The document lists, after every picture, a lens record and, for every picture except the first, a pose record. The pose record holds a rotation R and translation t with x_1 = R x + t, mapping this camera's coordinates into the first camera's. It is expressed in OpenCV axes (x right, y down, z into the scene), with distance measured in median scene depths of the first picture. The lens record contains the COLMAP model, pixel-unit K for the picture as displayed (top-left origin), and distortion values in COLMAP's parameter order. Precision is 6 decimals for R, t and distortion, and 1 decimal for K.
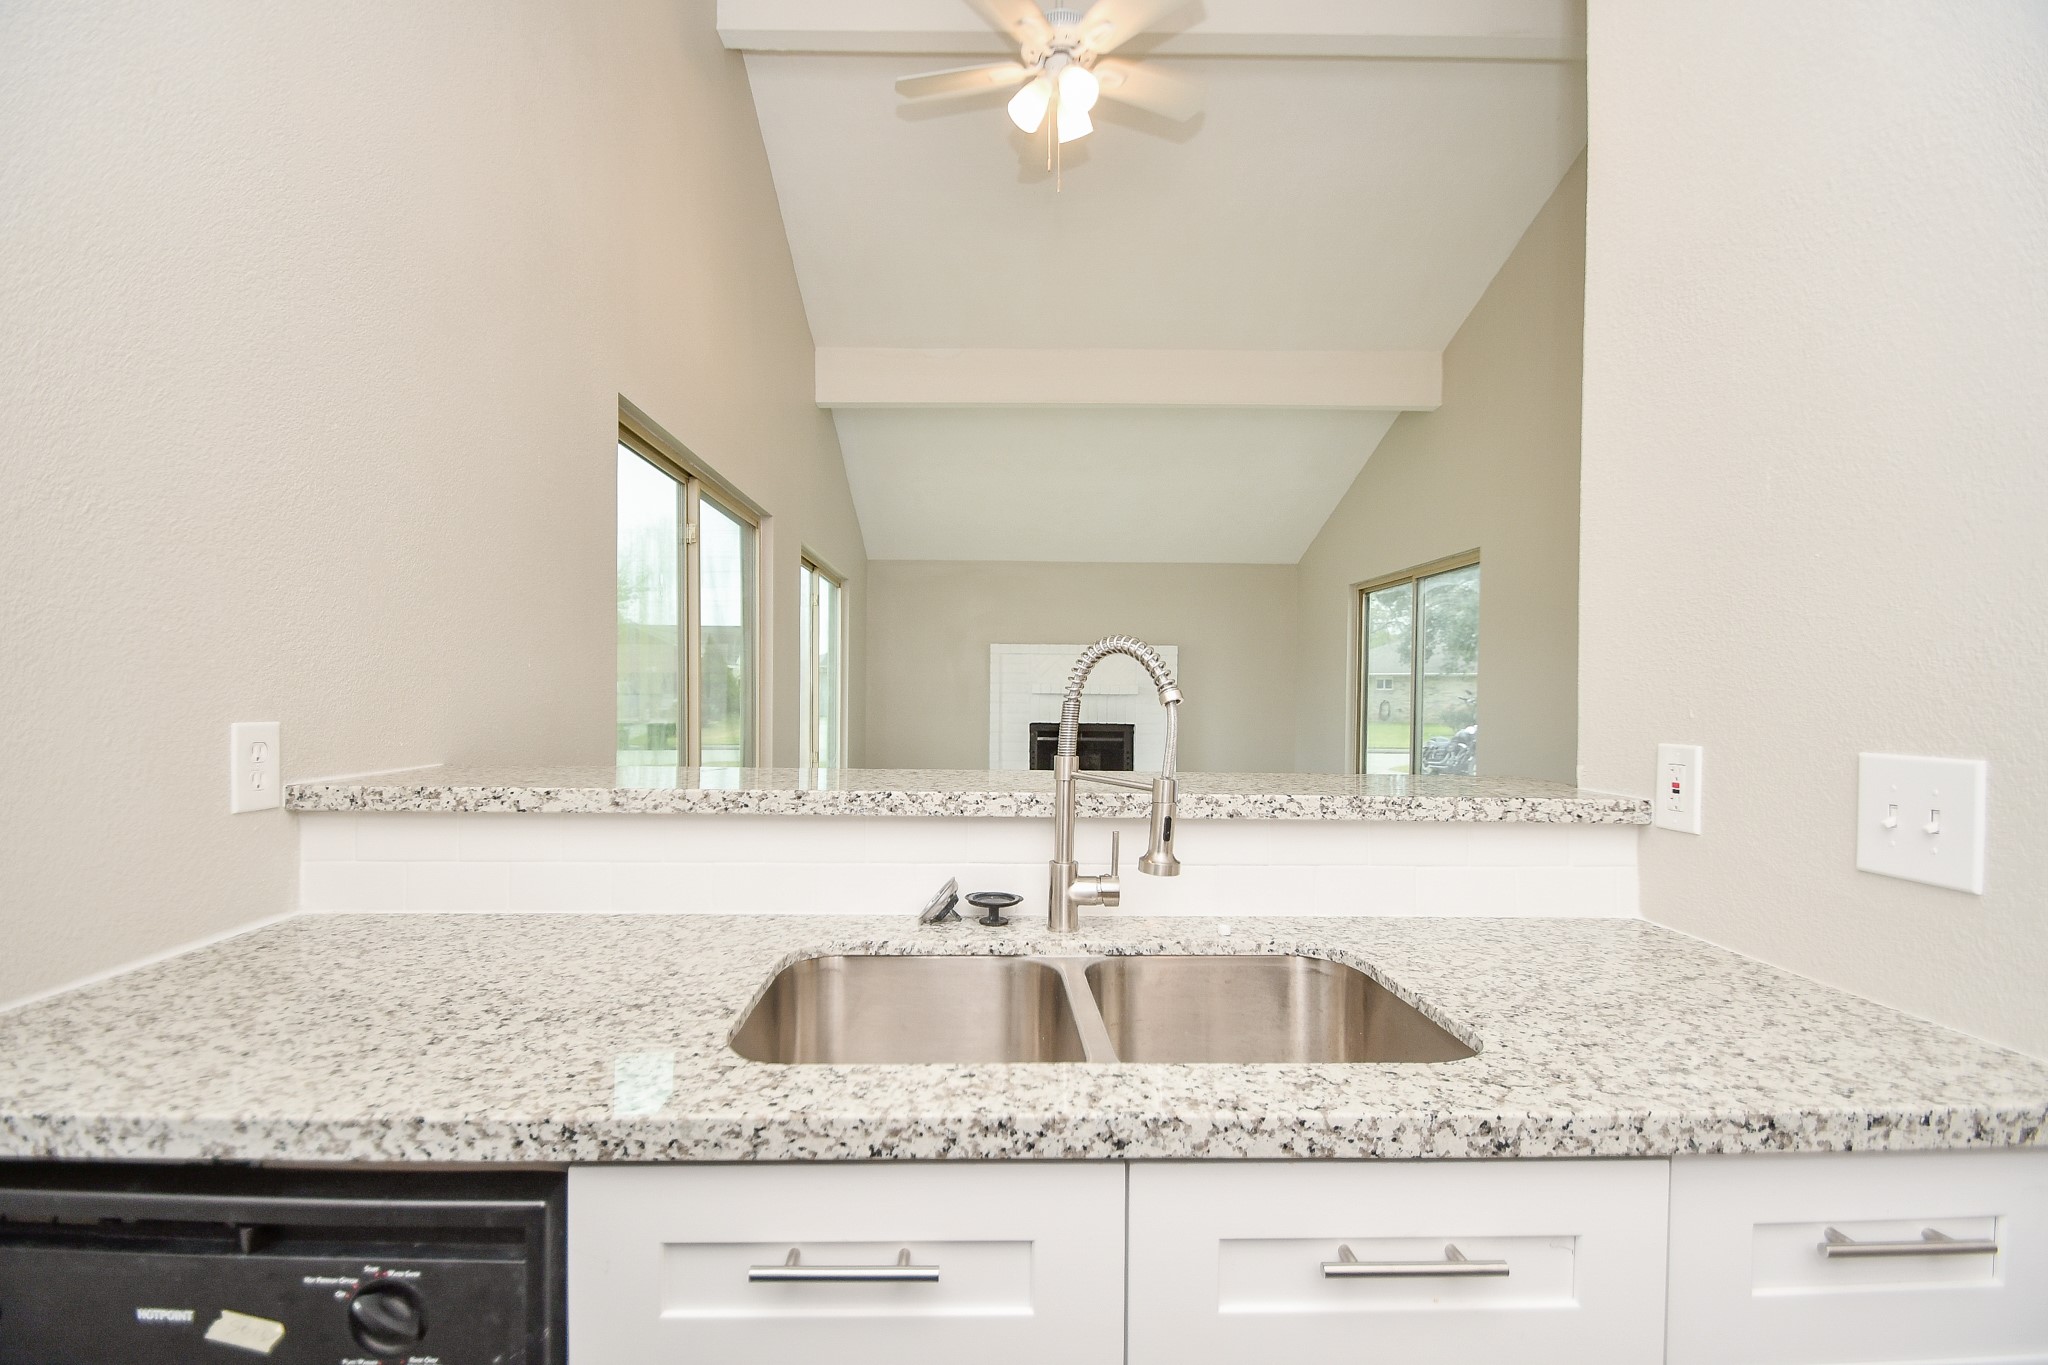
lens RADIAL K [[902.4, 0, 994.3], [0, 902.4, 699.8], [0, 0, 1]] dist [0.019617, -0.016563]
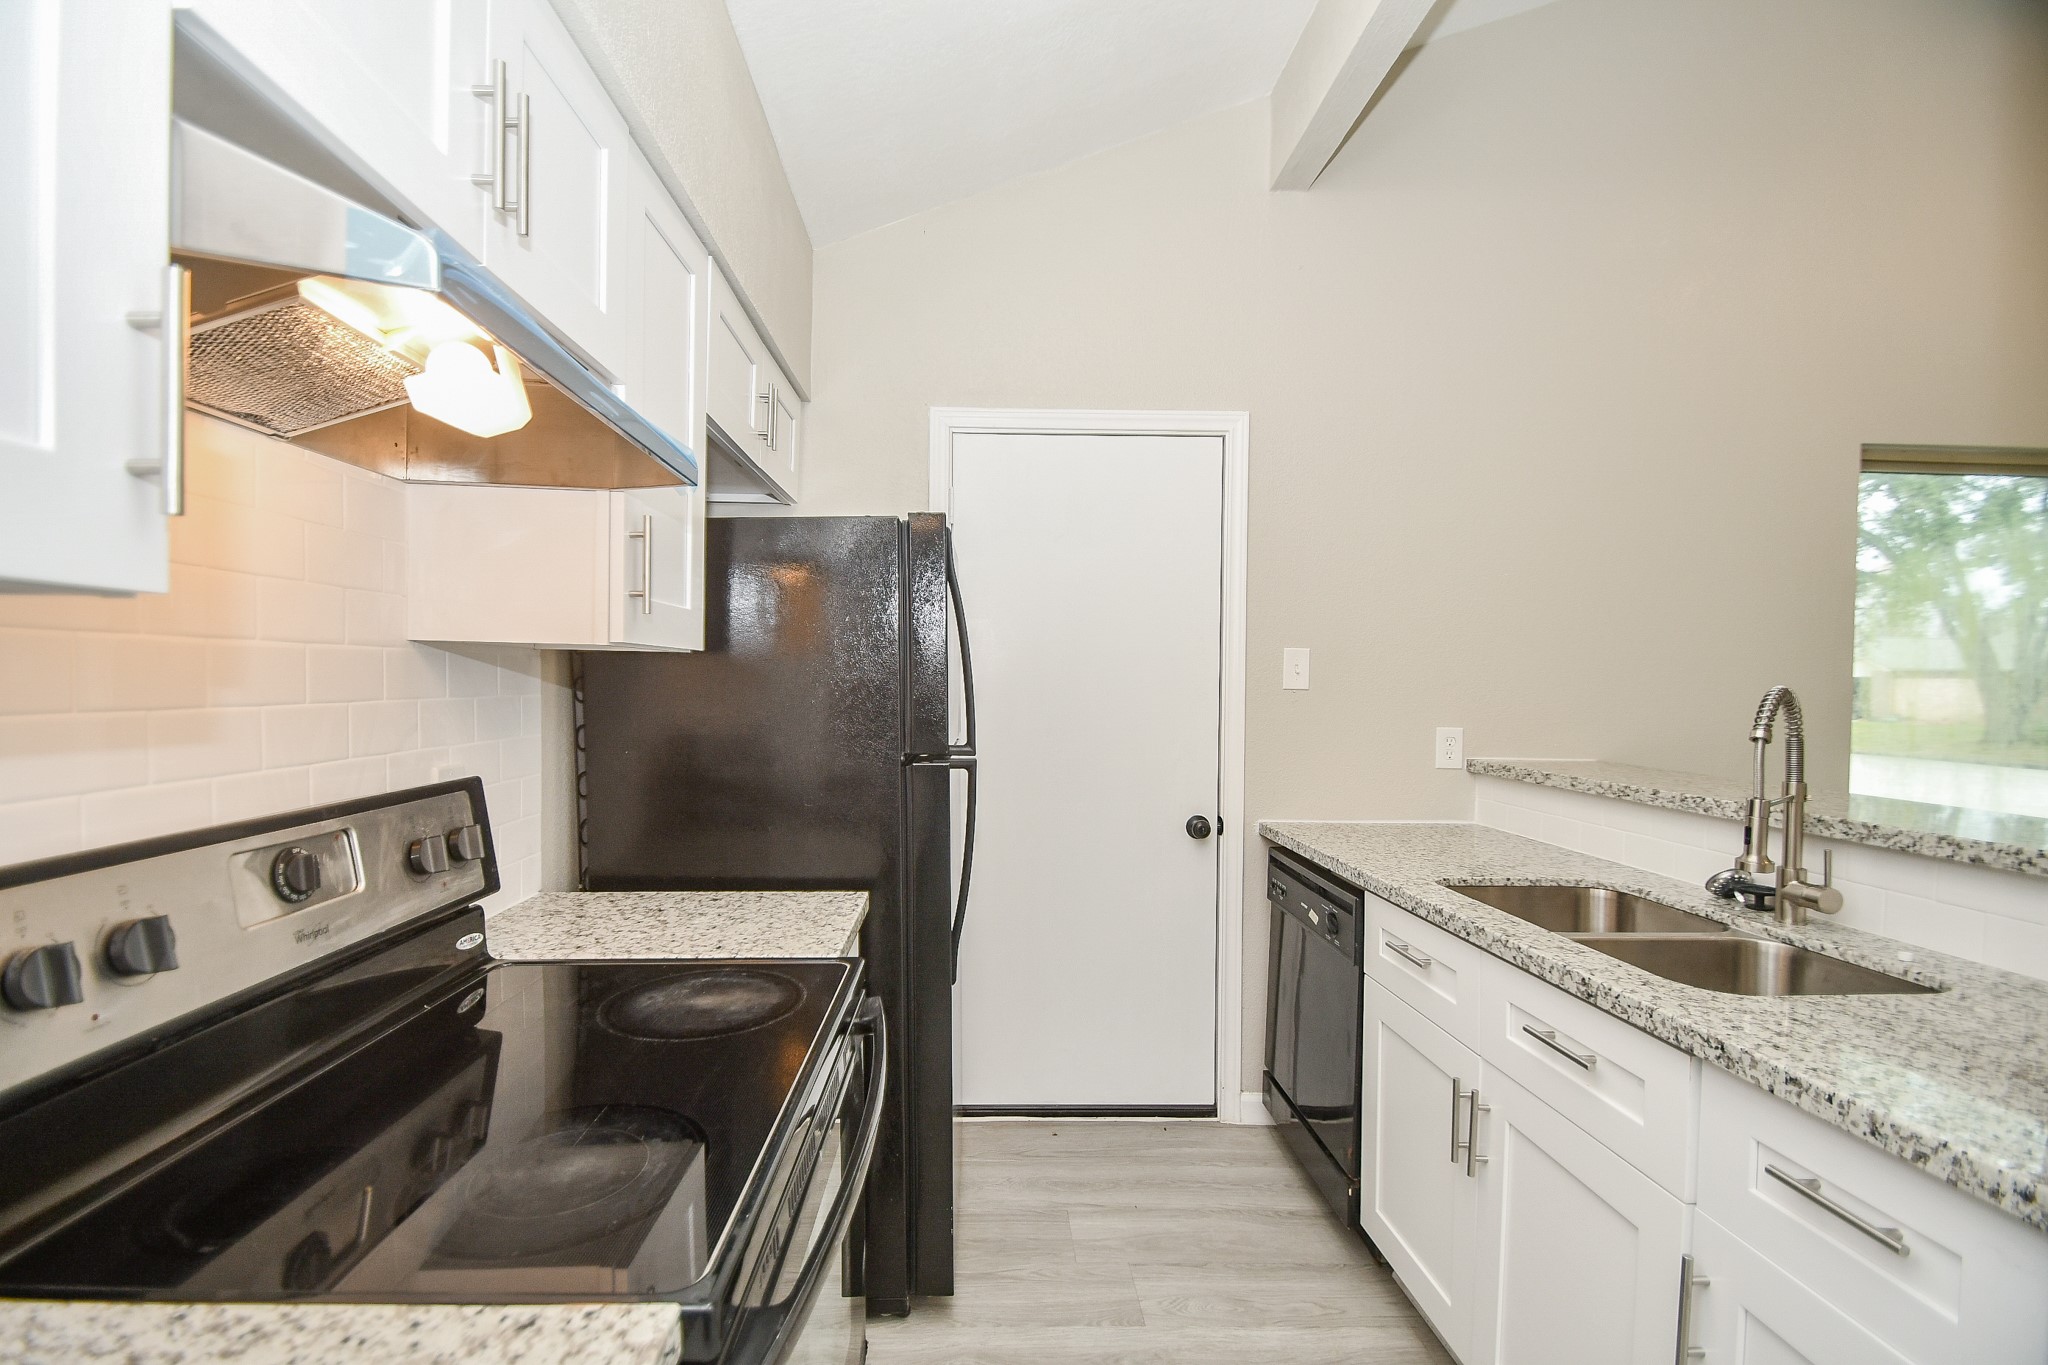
lens RADIAL K [[899.9, 0, 994.0], [0, 899.9, 694.7], [0, 0, 1]] dist [0.013811, -0.015693]
pose [[0.009691, 0.003779, -0.999946, 1.368428], [-0.019320, 0.999807, 0.003591, -0.040931], [0.999766, 0.019284, 0.009762, -0.100880]]
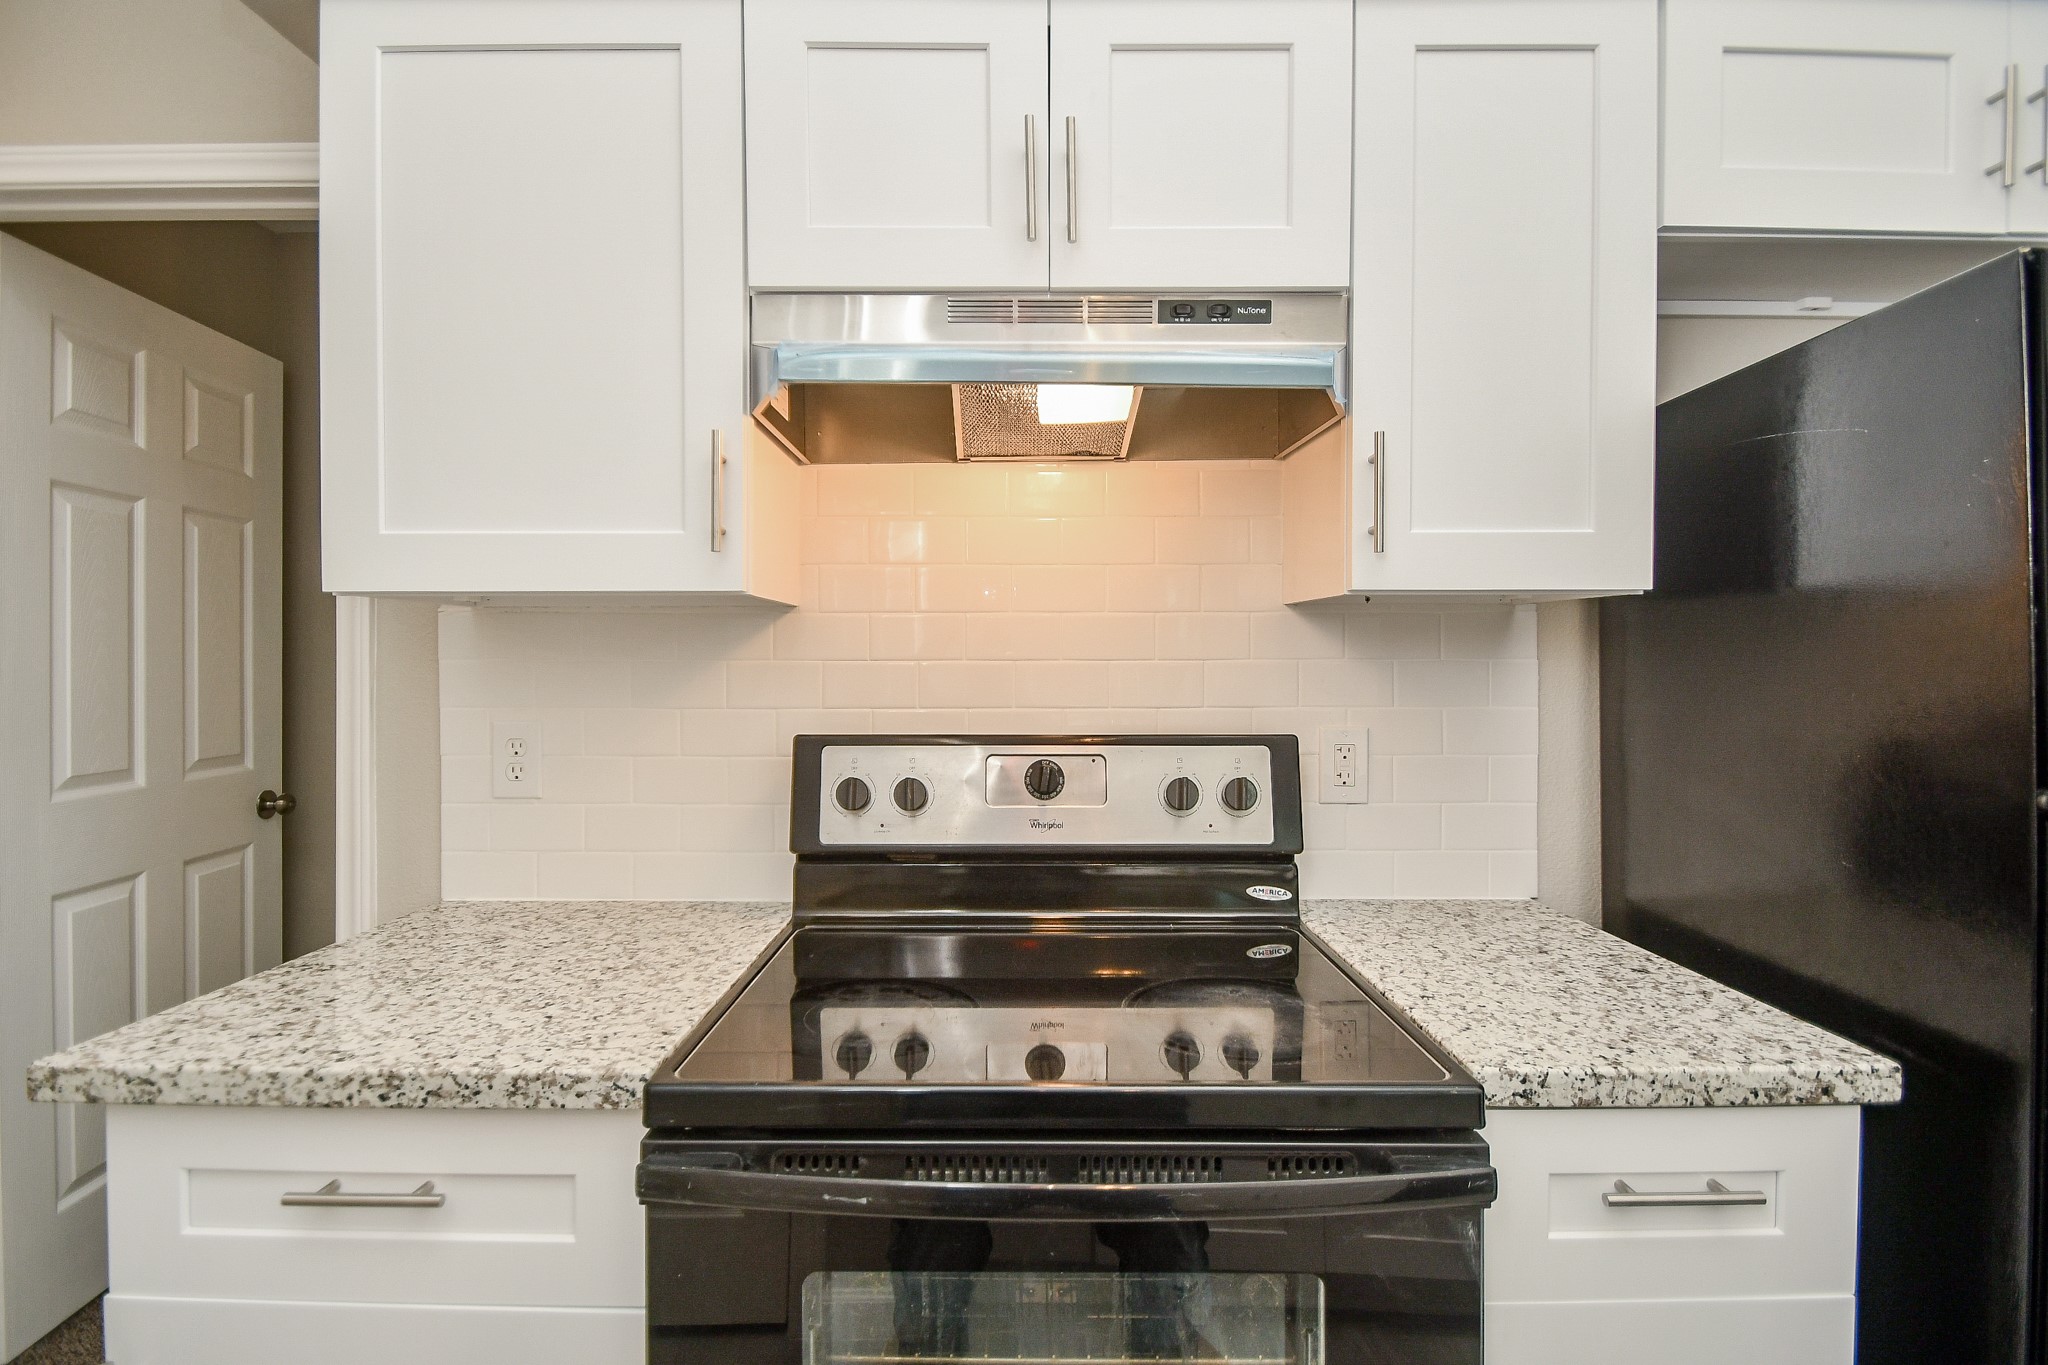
lens RADIAL K [[938.6, 0, 1015.2], [0, 938.6, 668.6], [0, 0, 1]] dist [0.017121, -0.017782]
pose [[-0.999845, -0.012219, 0.012708, 0.592555], [-0.011952, 0.999712, 0.020807, -0.026895], [-0.012959, 0.020652, -0.999703, 0.440299]]
